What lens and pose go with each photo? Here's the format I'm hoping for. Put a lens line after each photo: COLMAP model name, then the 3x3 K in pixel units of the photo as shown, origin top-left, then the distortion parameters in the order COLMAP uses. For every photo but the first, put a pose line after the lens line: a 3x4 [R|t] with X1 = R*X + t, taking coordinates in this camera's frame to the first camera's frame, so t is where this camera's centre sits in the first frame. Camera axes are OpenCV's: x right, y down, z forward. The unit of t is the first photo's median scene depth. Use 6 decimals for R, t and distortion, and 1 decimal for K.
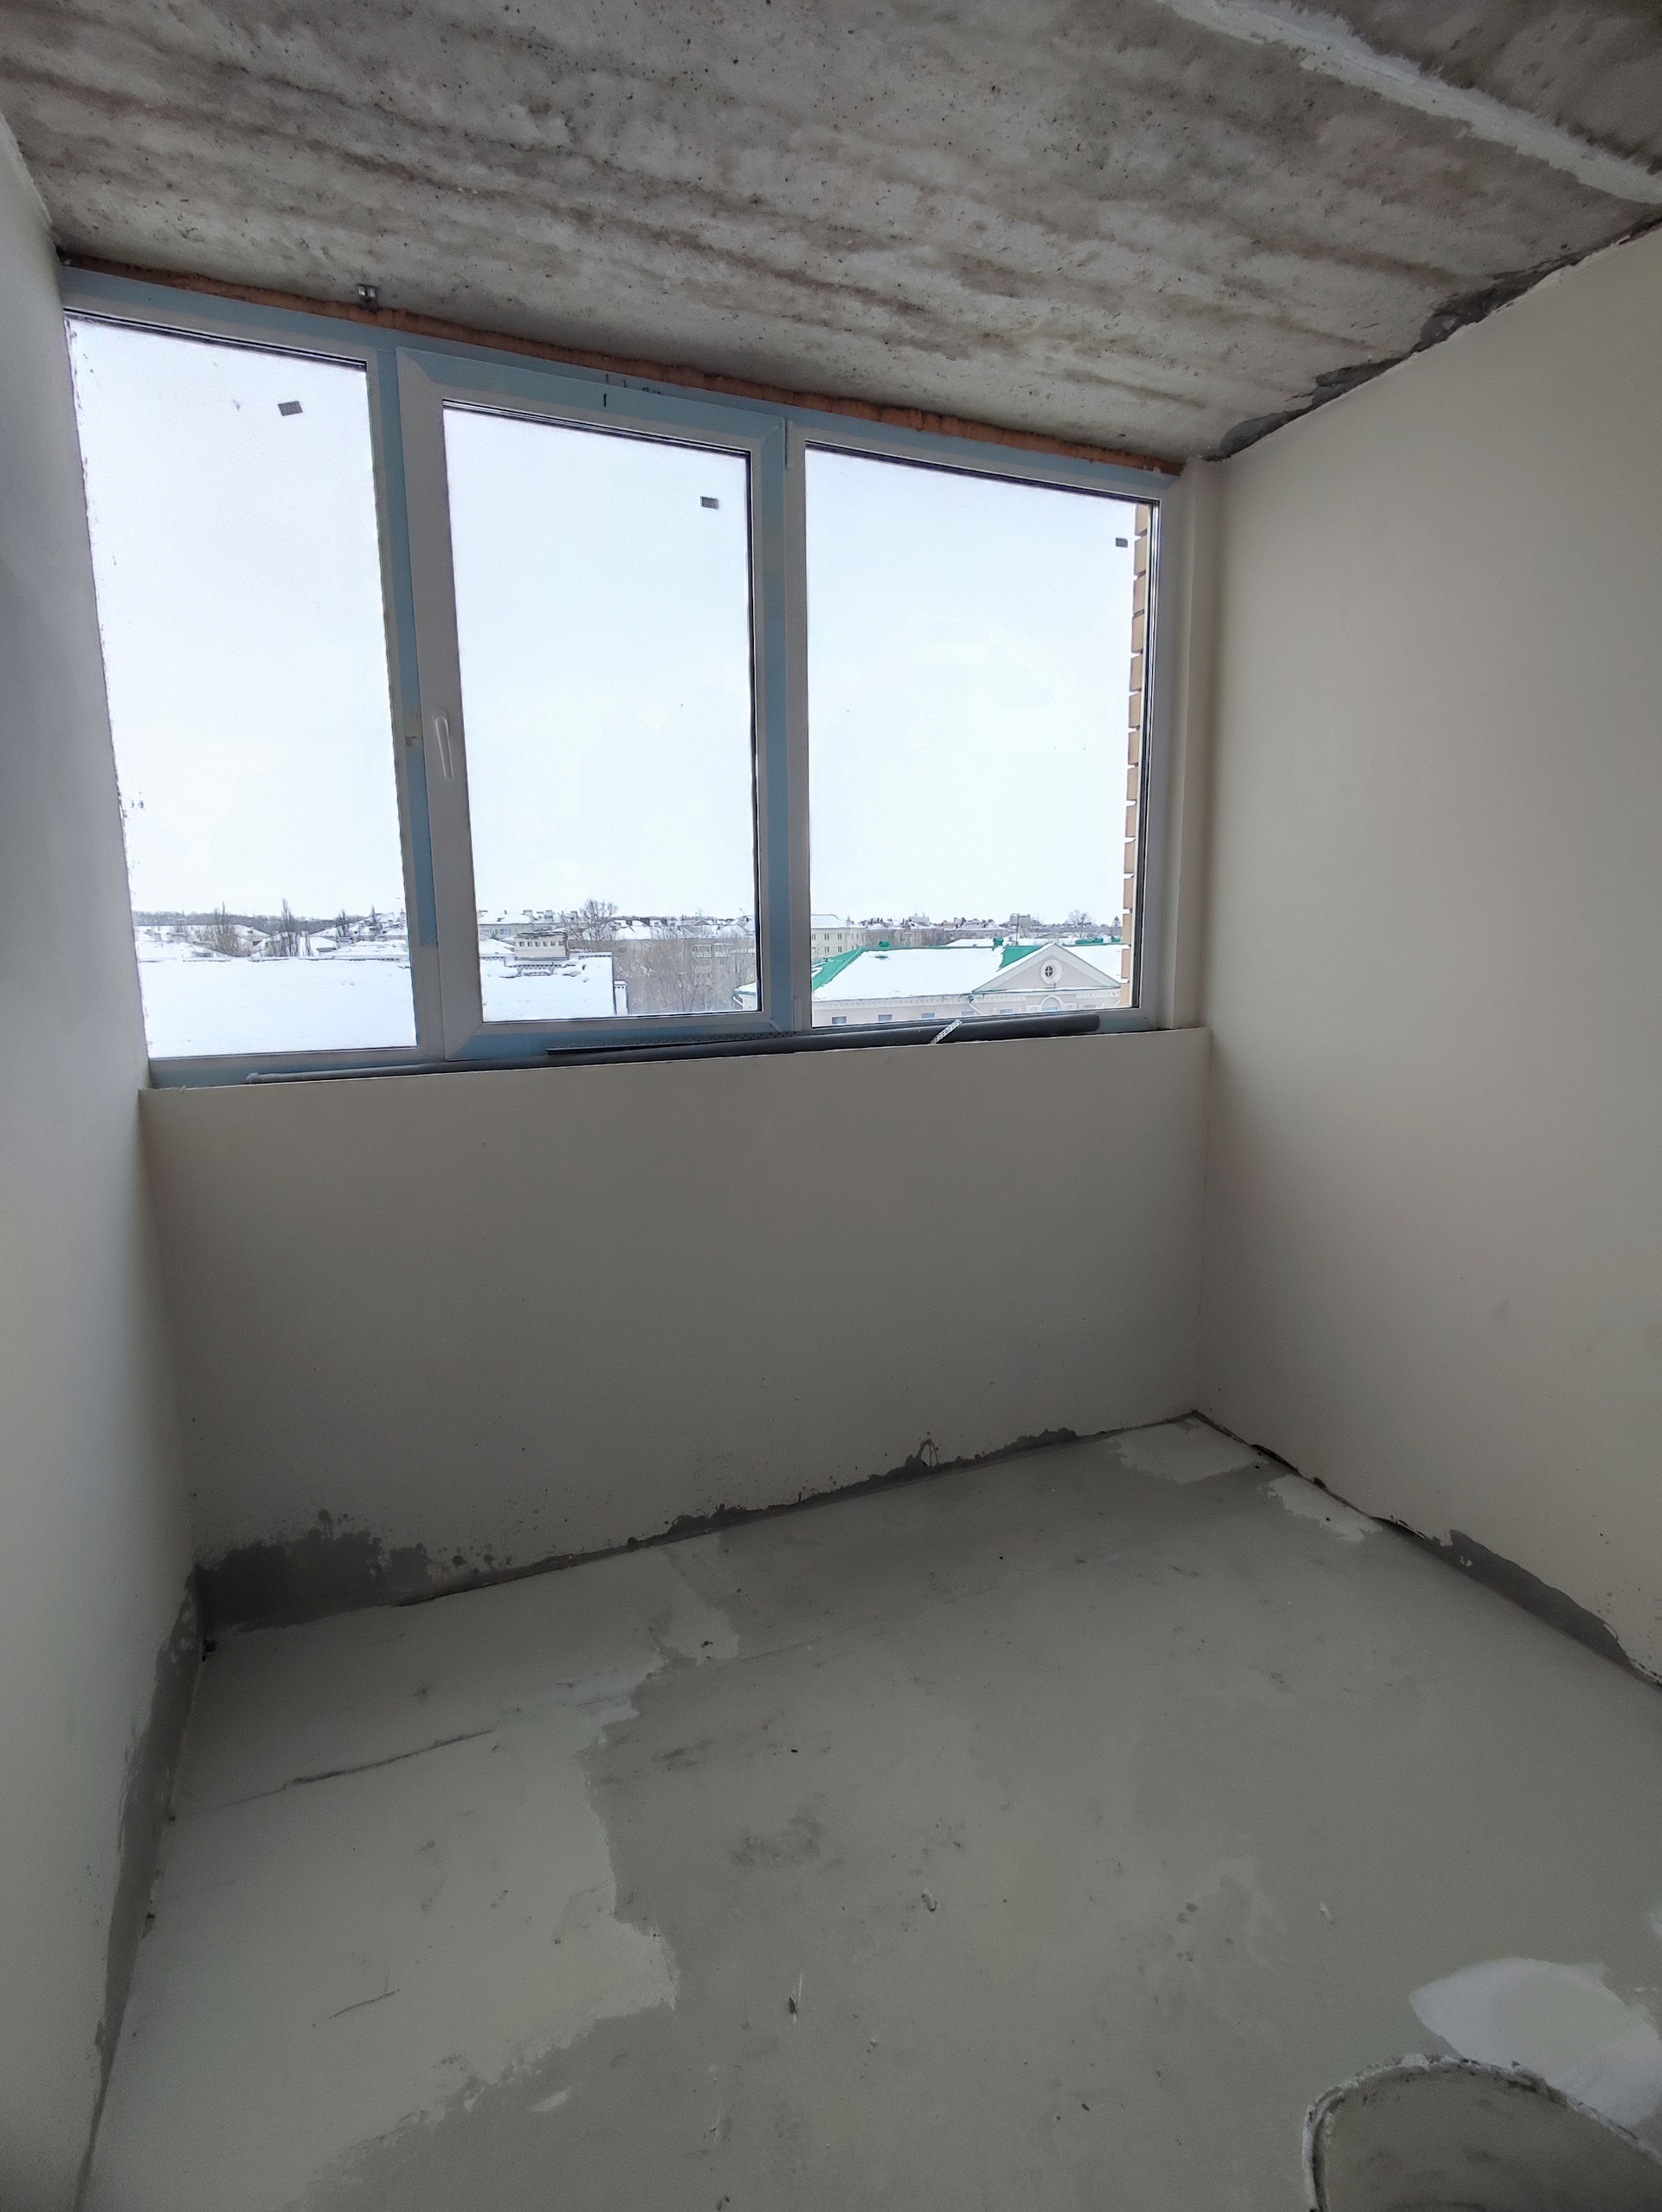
lens RADIAL K [[1004.9, 0, 824.7], [0, 1004.9, 1090.7], [0, 0, 1]] dist [-0.005329, -0.002379]
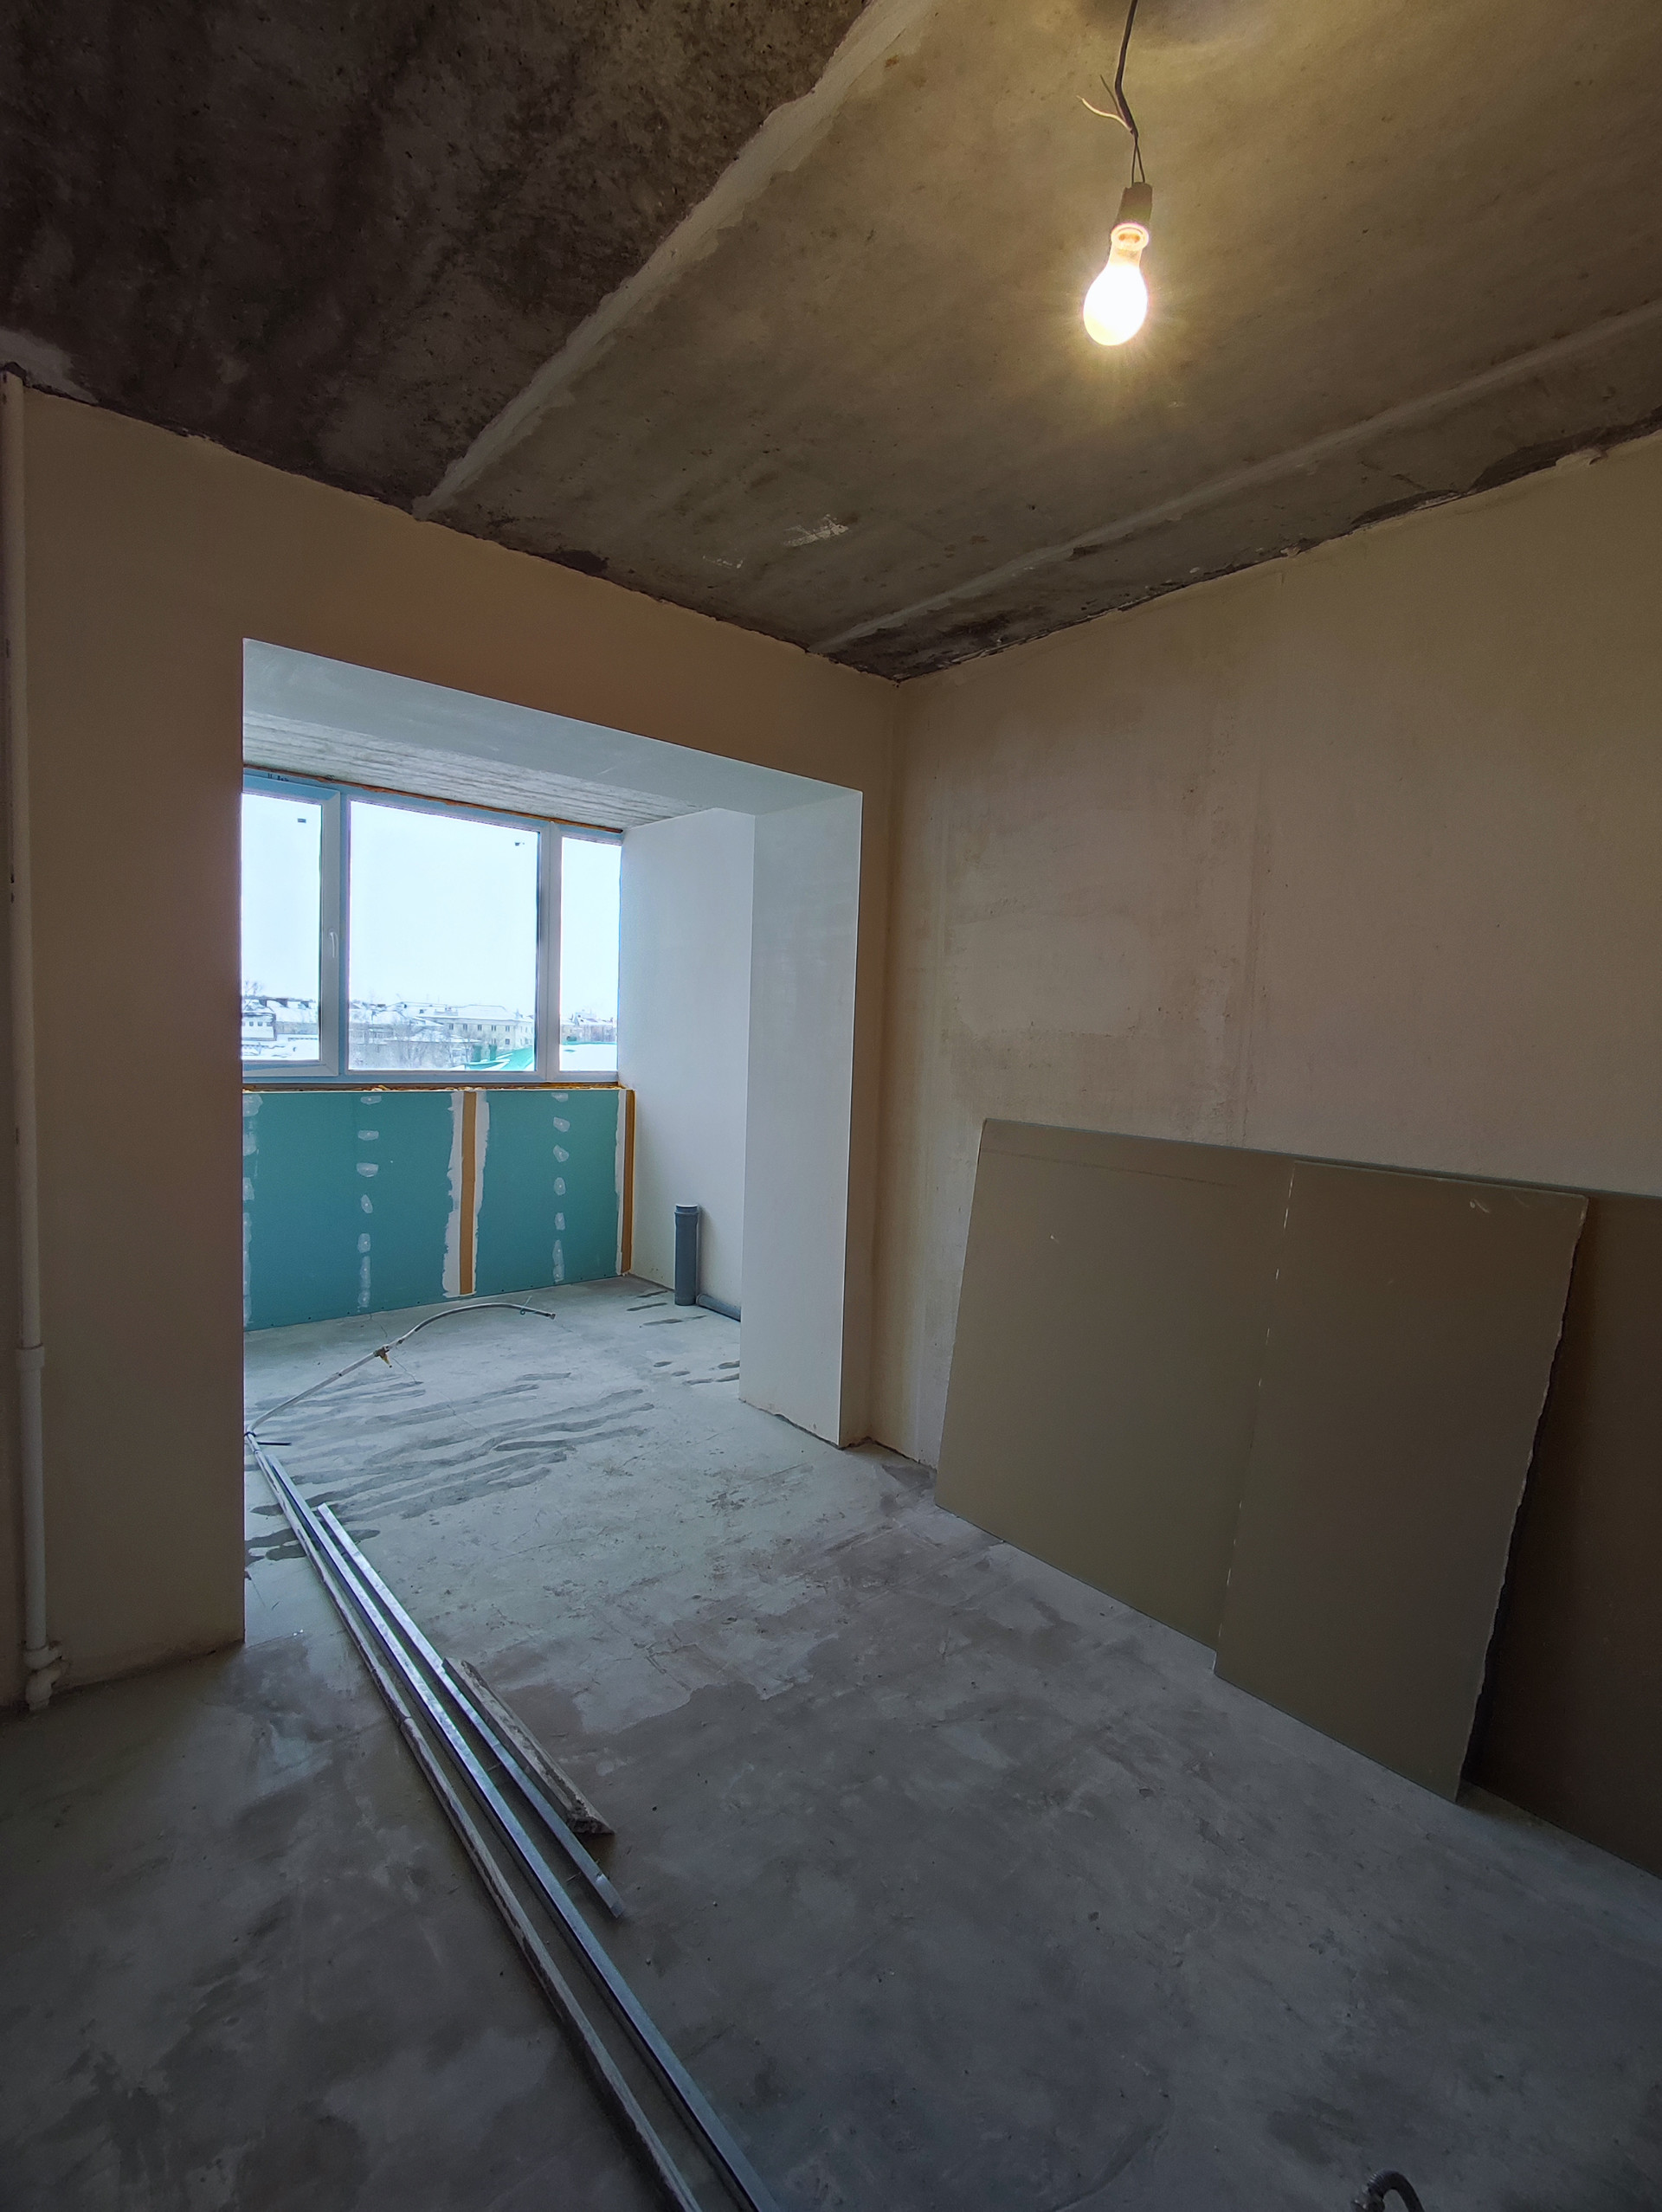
lens RADIAL K [[1004.9, 0, 824.7], [0, 1004.9, 1090.7], [0, 0, 1]] dist [-0.005329, -0.002379]
pose [[0.950542, 0.028281, 0.309305, 0.294918], [0.002369, 0.995157, -0.098272, 0.190174], [-0.310586, 0.094144, 0.945872, -1.305702]]
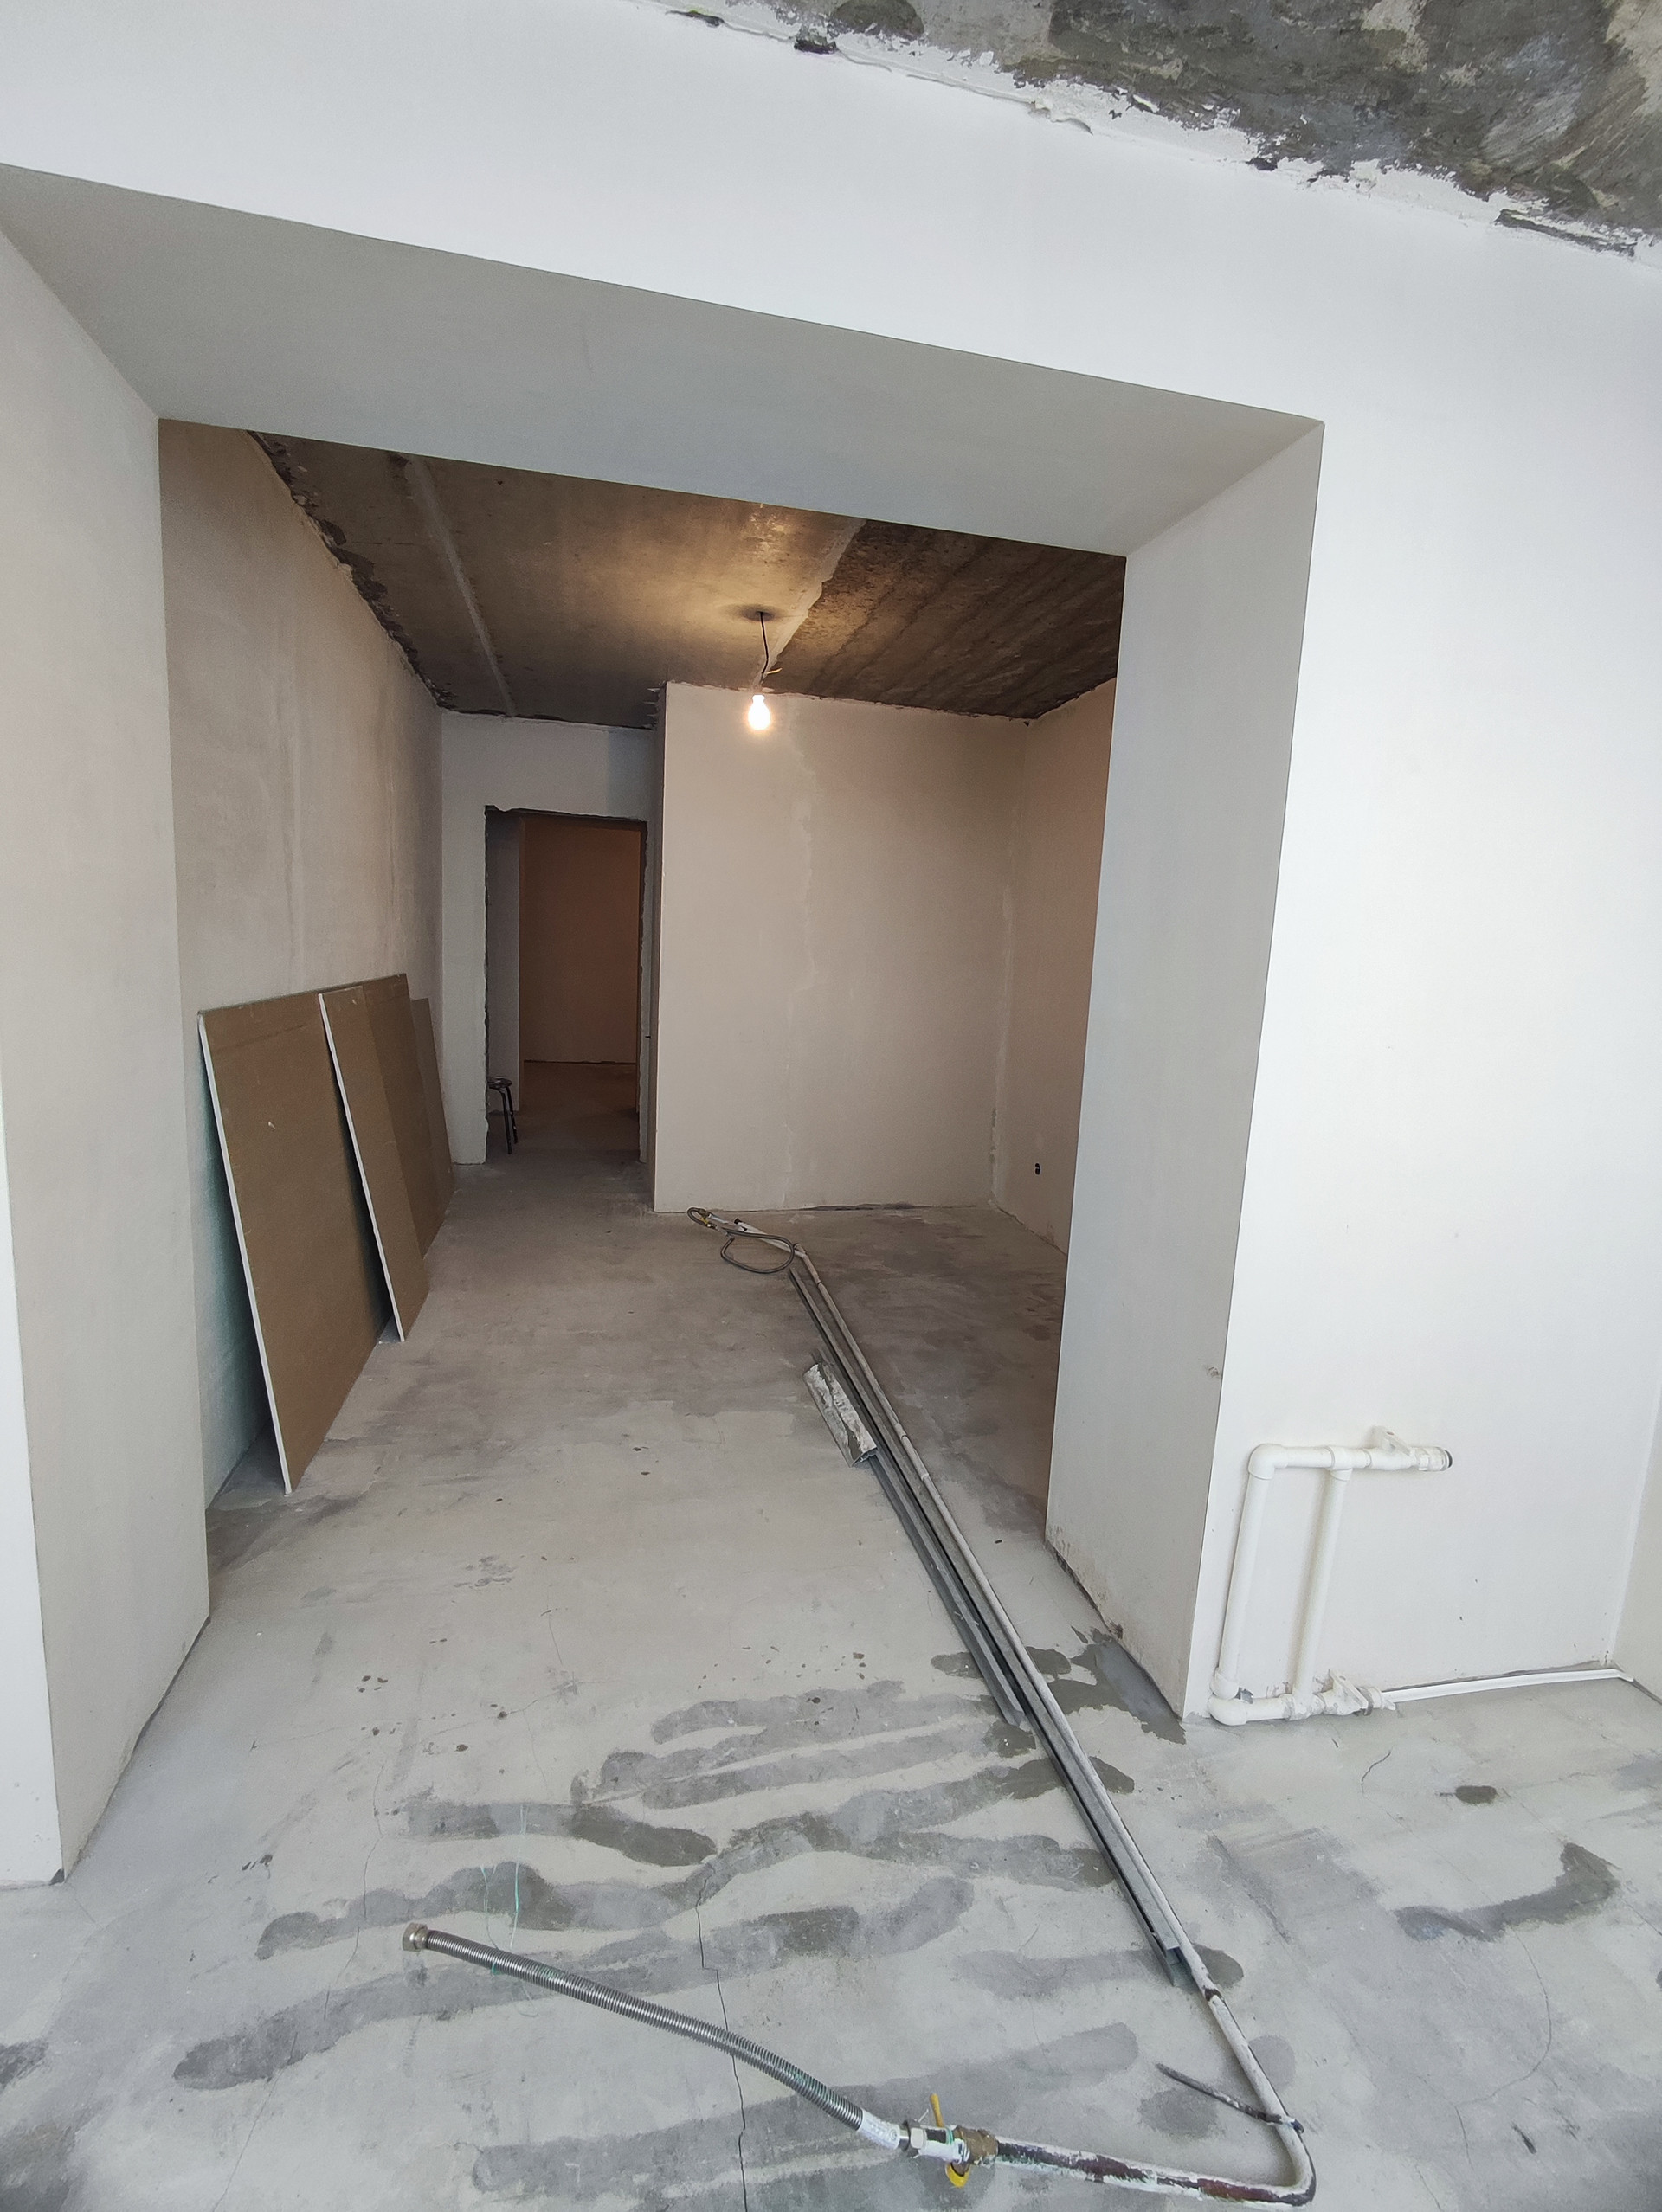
lens RADIAL K [[1004.9, 0, 824.7], [0, 1004.9, 1090.7], [0, 0, 1]] dist [-0.005329, -0.002379]
pose [[-0.983651, -0.058470, 0.170329, 0.137727], [-0.005988, 0.955919, 0.293568, -0.139860], [-0.179986, 0.287749, -0.940641, 0.850854]]
